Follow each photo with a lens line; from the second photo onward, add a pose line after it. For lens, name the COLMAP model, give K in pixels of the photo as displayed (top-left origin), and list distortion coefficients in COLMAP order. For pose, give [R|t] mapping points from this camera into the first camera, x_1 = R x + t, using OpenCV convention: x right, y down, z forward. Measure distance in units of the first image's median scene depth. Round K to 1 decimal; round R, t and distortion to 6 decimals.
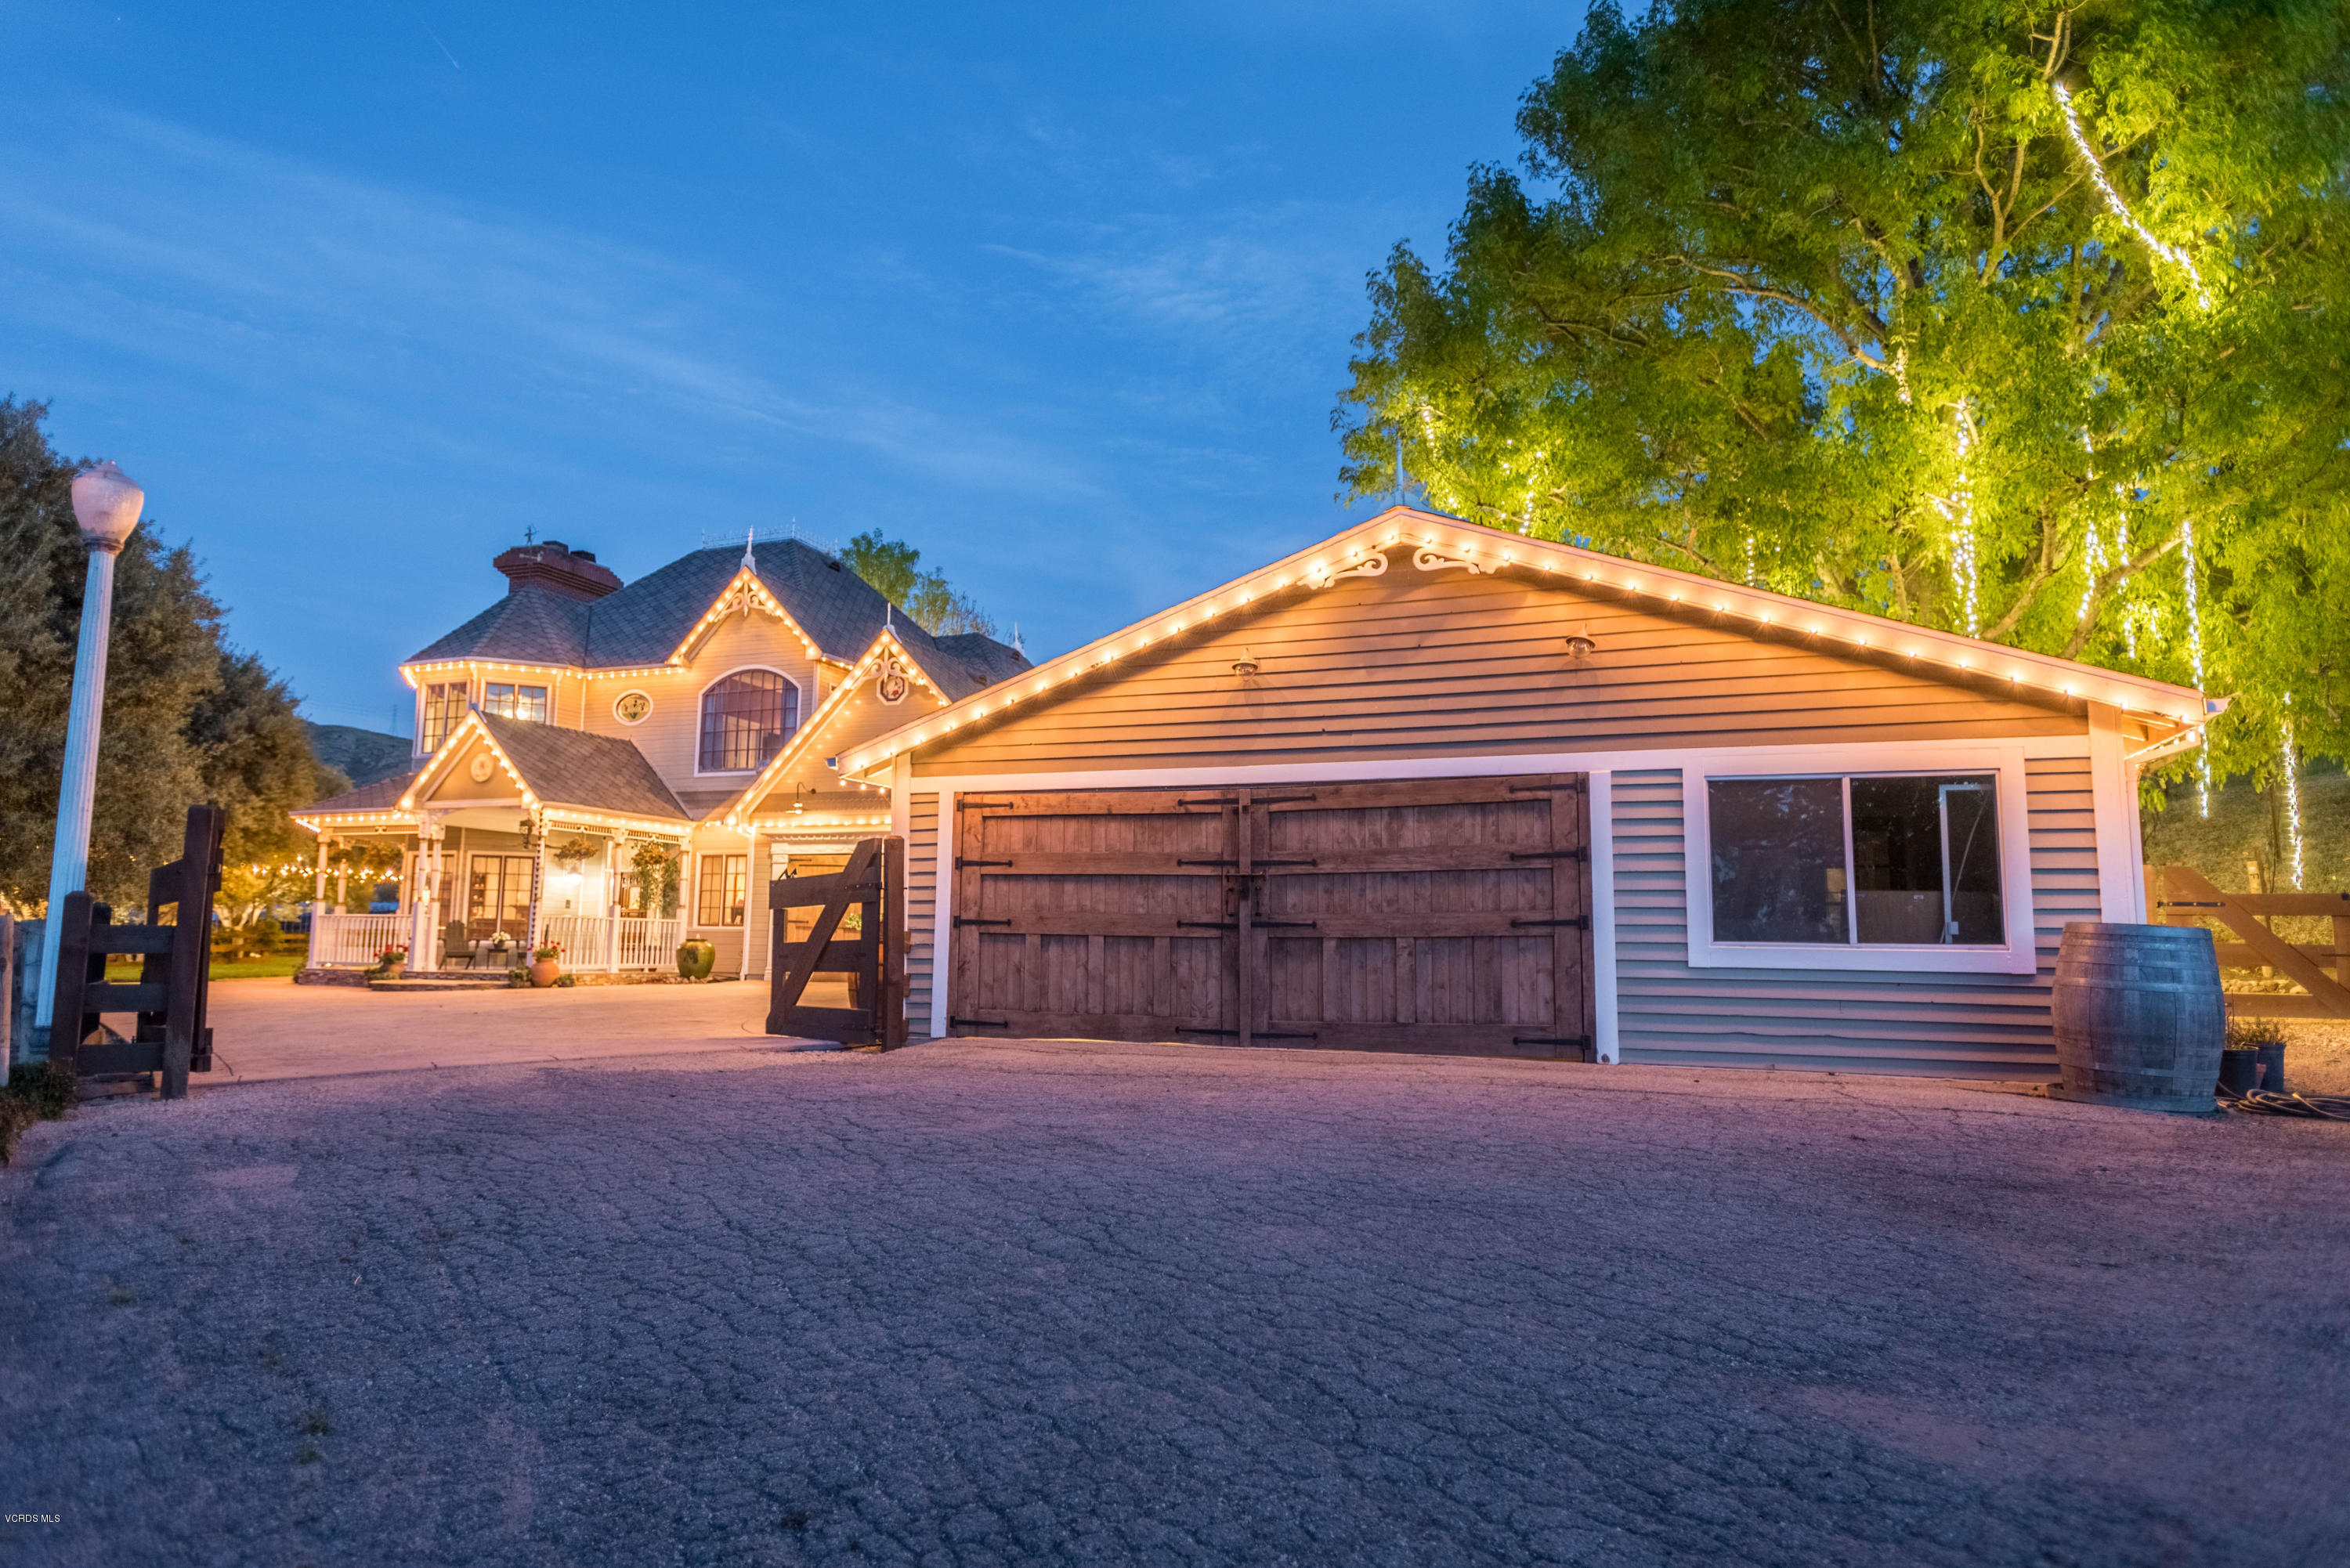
lens RADIAL K [[1362.9, 0, 1181.7], [0, 1362.9, 794.5], [0, 0, 1]] dist [0.001336, -0.001659]
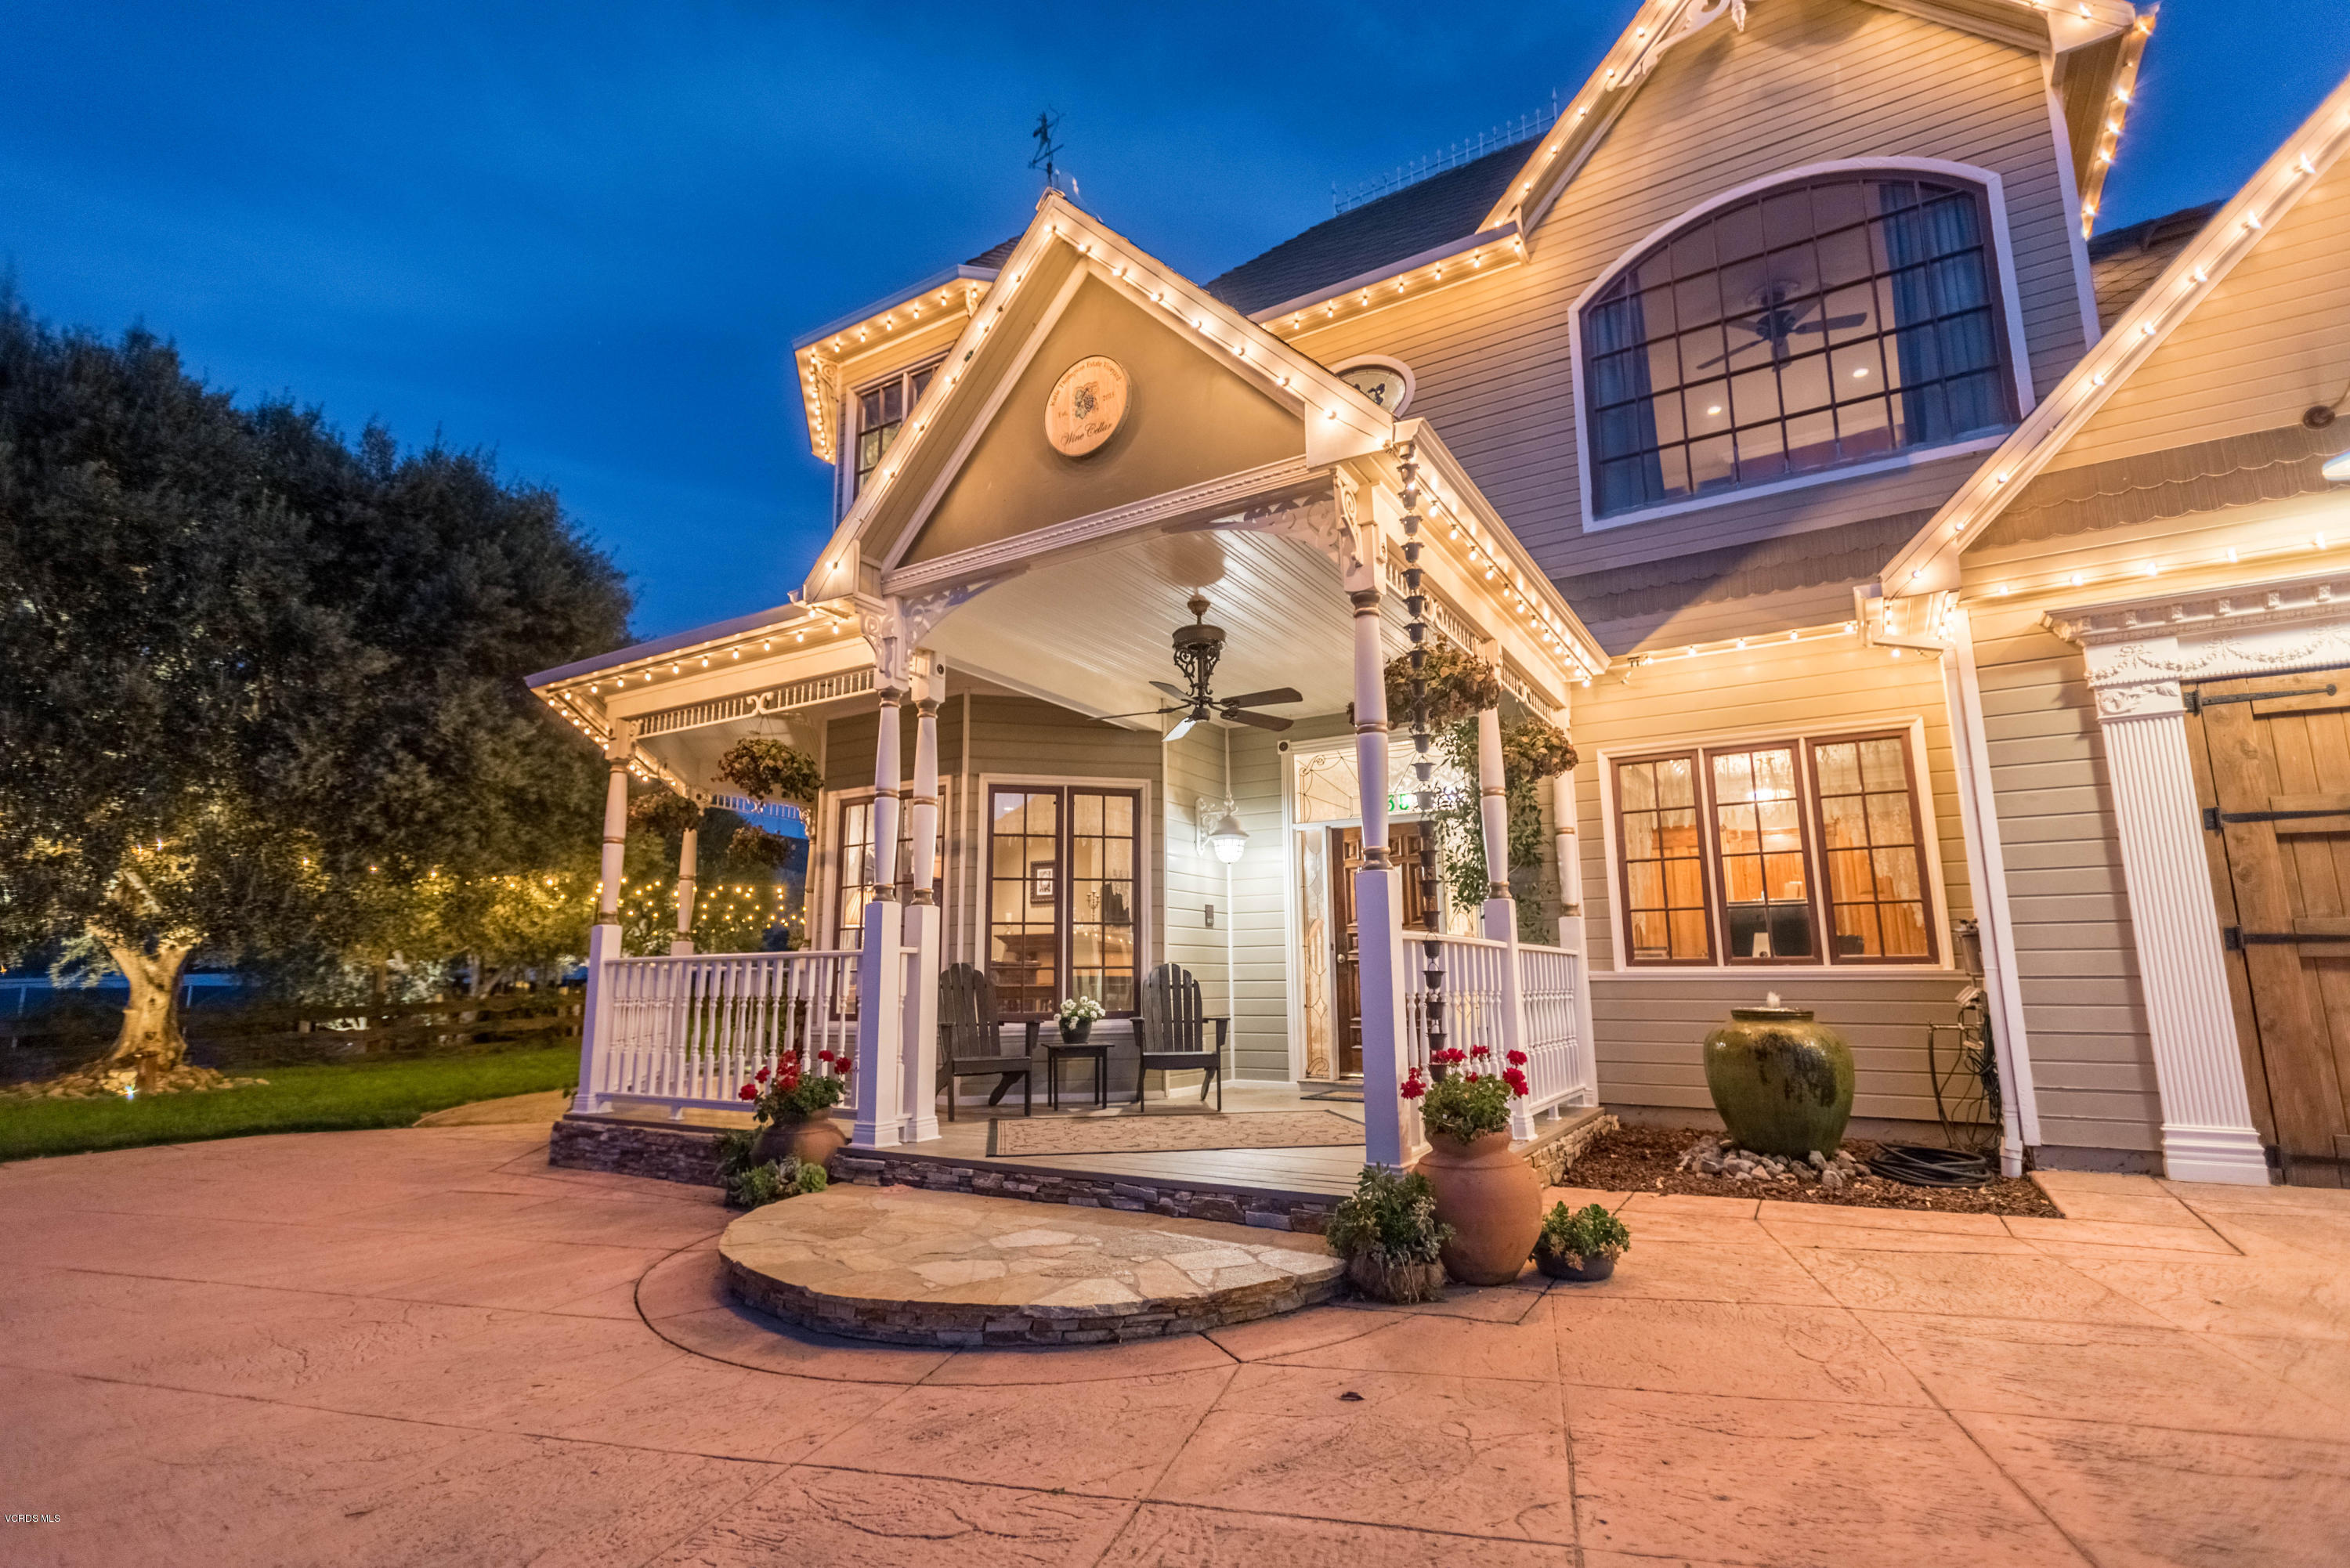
lens RADIAL K [[1101.3, 0, 1171.6], [0, 1101.3, 787.3], [0, 0, 1]] dist [0.020882, -0.001601]
pose [[0.982401, -0.053991, -0.178811, -0.418975], [0.042851, 0.996926, -0.065585, 0.066533], [0.181802, 0.056769, 0.981695, 0.716282]]
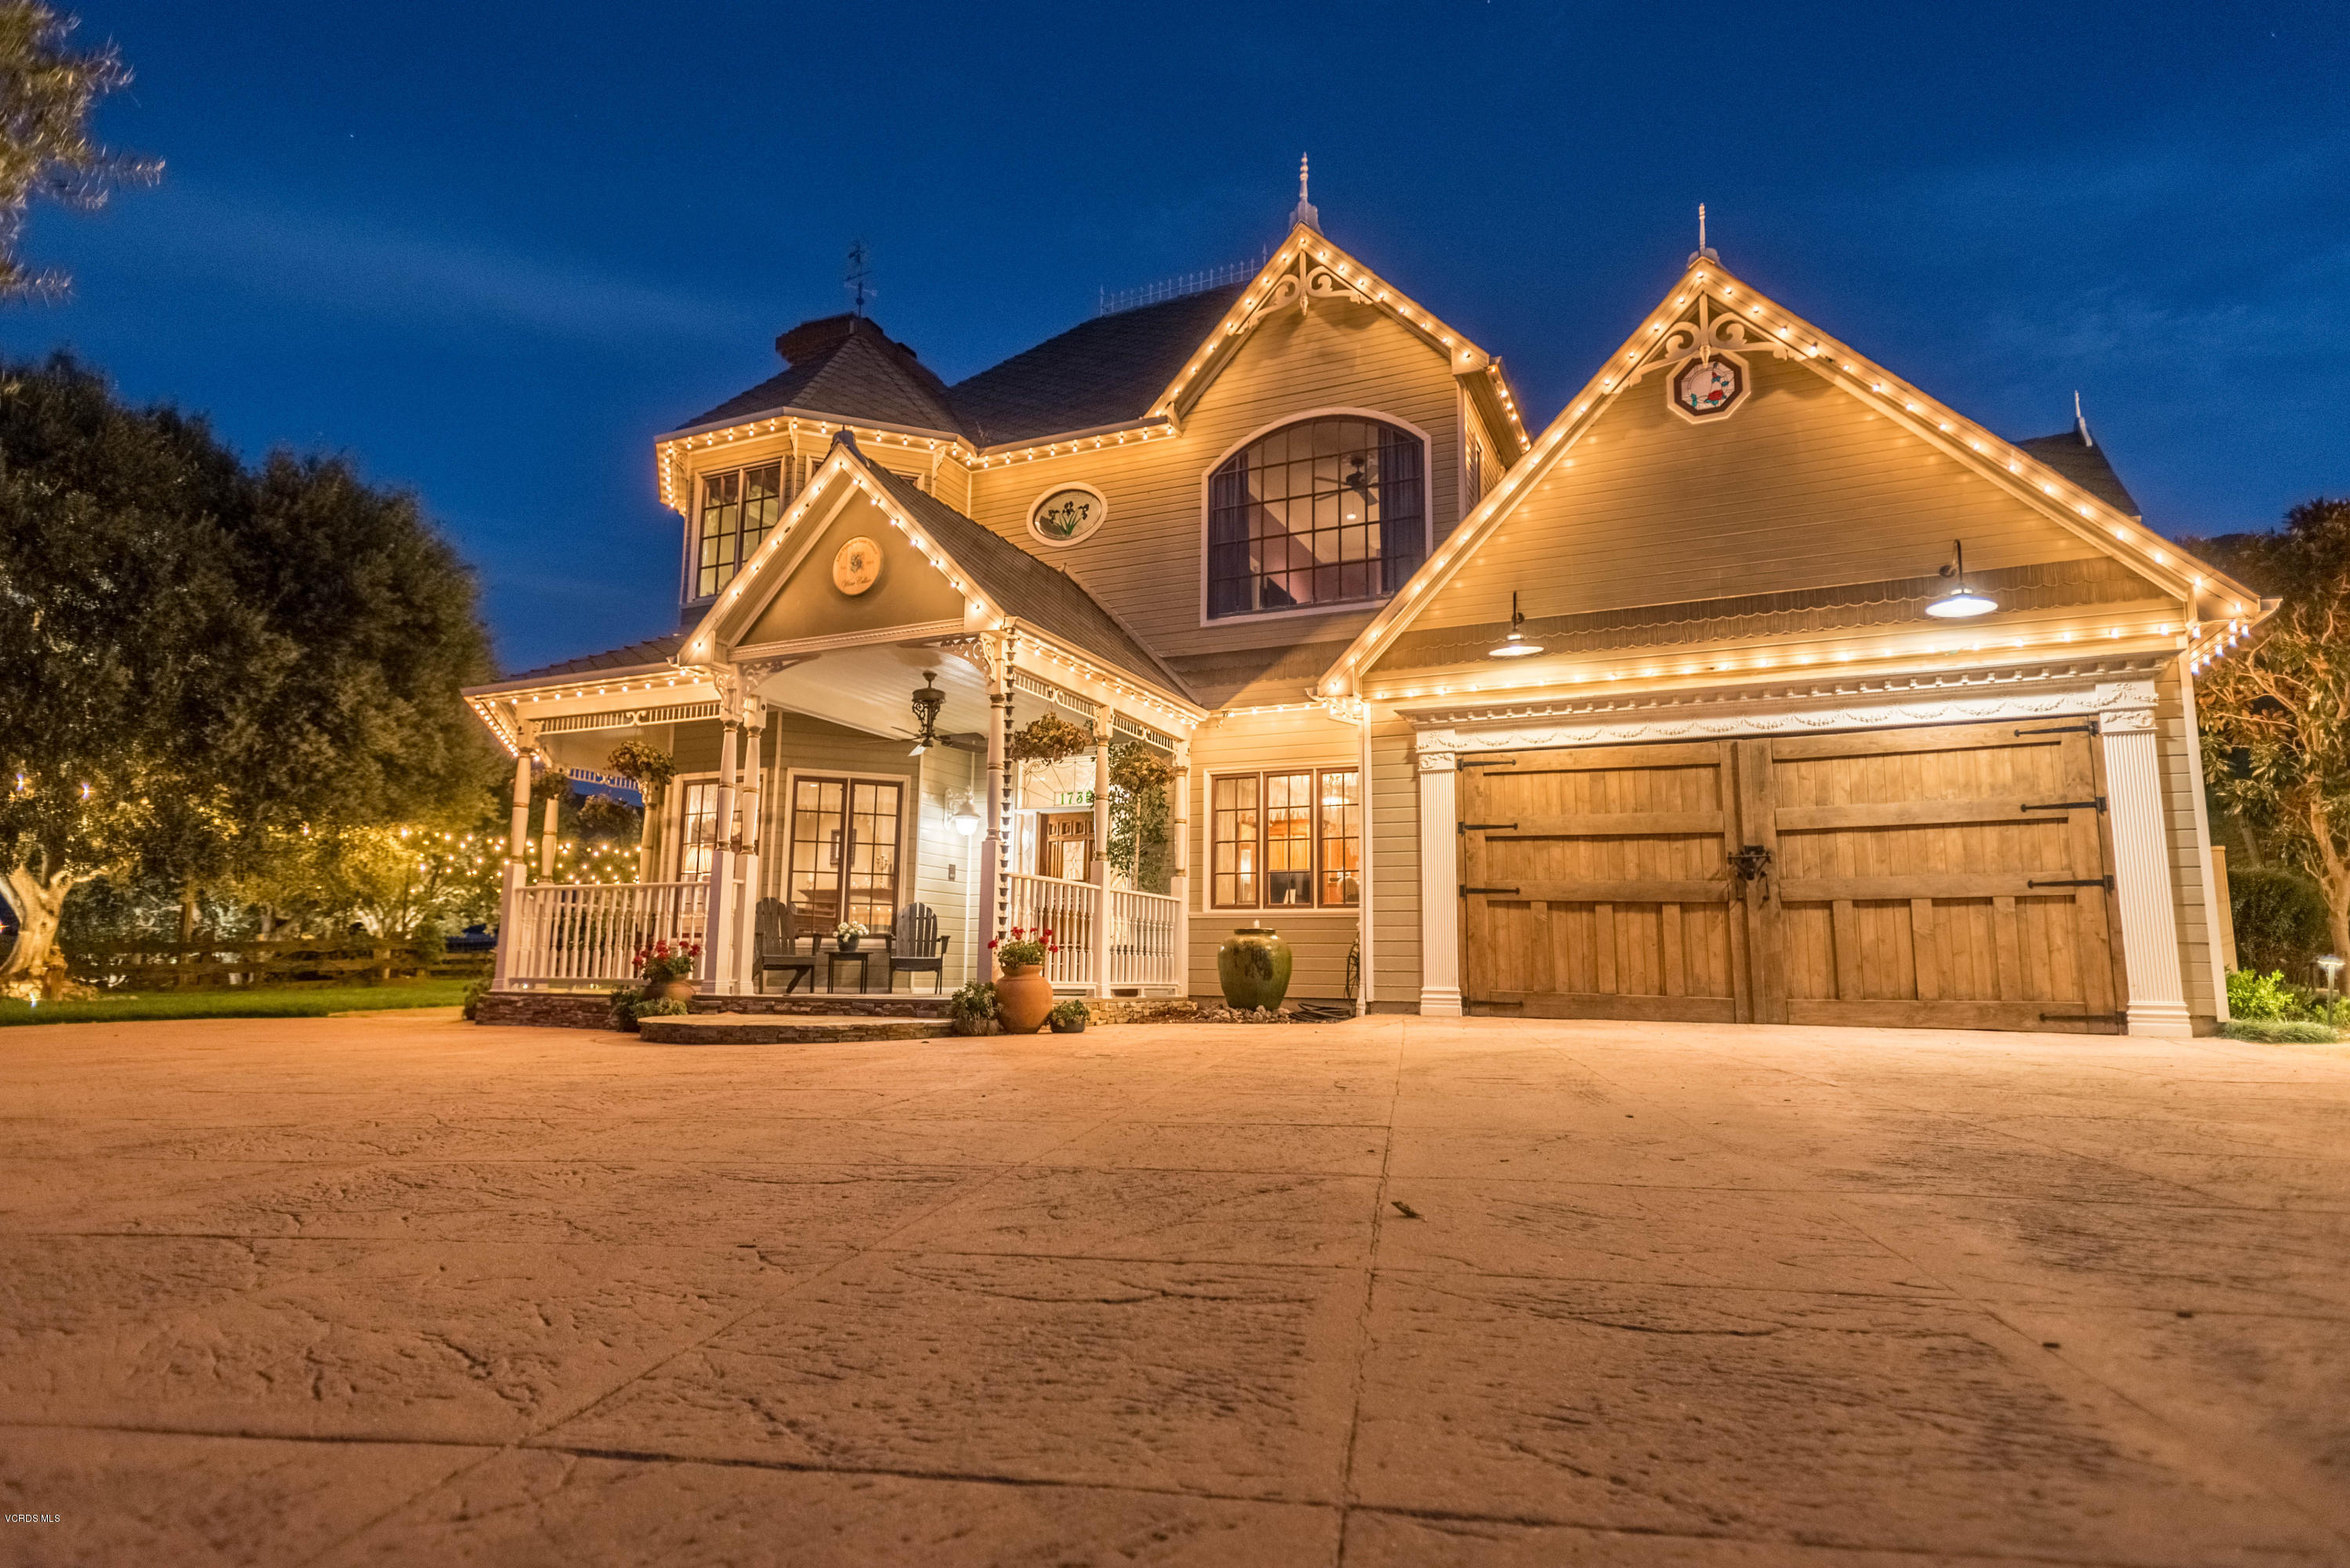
lens RADIAL K [[1252.0, 0, 1170.9], [0, 1252.0, 790.9], [0, 0, 1]] dist [0.024036, -0.001952]
pose [[0.998062, -0.011725, -0.061116, -0.344161], [0.009777, 0.999438, -0.032077, 0.067264], [0.061458, 0.031417, 0.997615, 0.520576]]
